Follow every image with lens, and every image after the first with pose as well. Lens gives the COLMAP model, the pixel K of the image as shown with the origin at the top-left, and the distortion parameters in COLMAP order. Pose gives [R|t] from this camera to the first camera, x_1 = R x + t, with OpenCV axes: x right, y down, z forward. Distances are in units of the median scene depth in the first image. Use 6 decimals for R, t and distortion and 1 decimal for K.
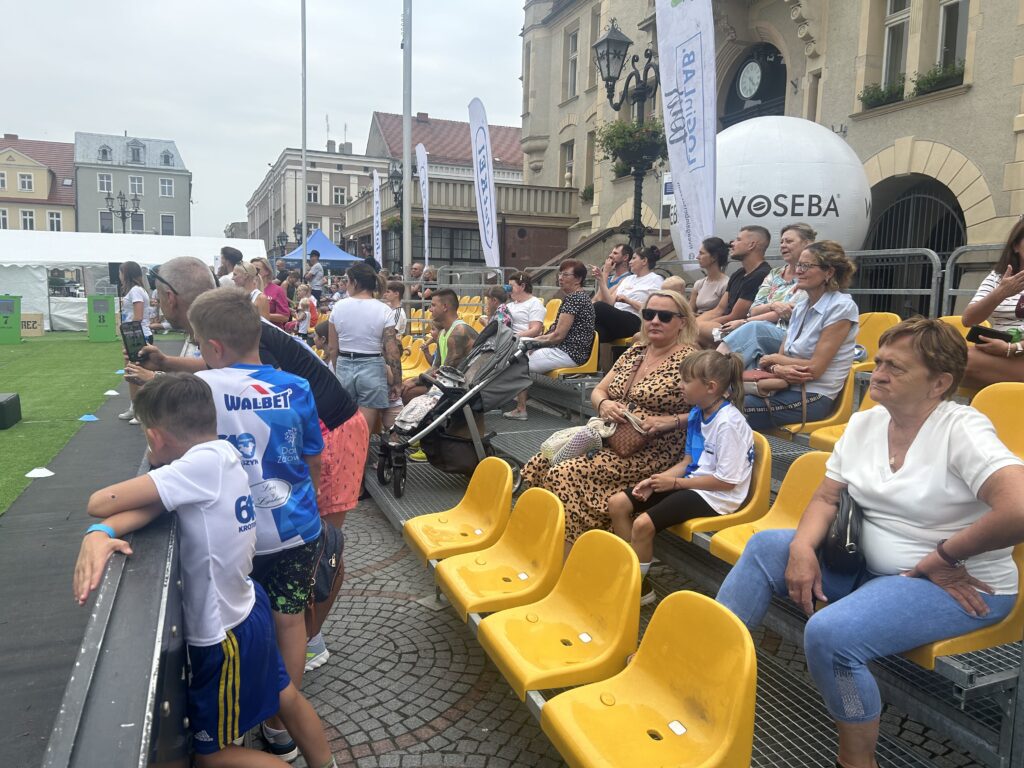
lens RADIAL K [[781.4, 0, 485.8], [0, 781.4, 384.3], [0, 0, 1]] dist [0.029594, -0.000805]
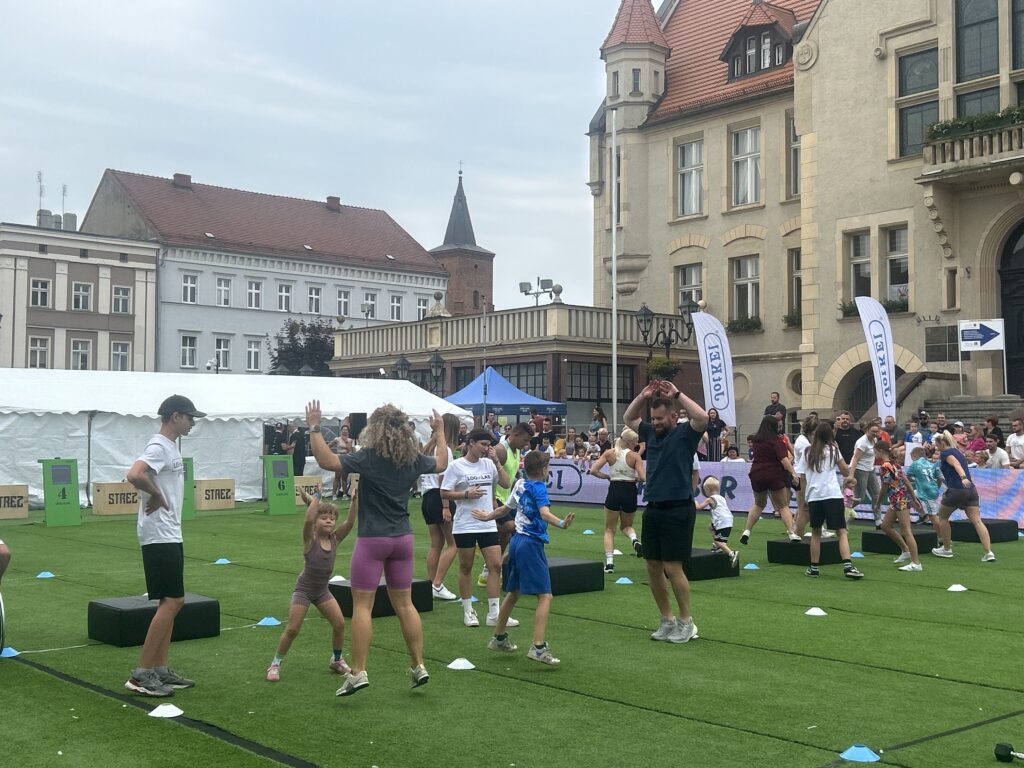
lens RADIAL K [[1267.5, 0, 512.0], [0, 1267.5, 384.0], [0, 0, 1]] dist [0.174720, -0.478506]
pose [[0.940552, -0.006086, 0.339596, -0.525100], [0.059574, 0.987296, -0.147303, 0.015327], [-0.334385, 0.158777, 0.928965, -0.207006]]
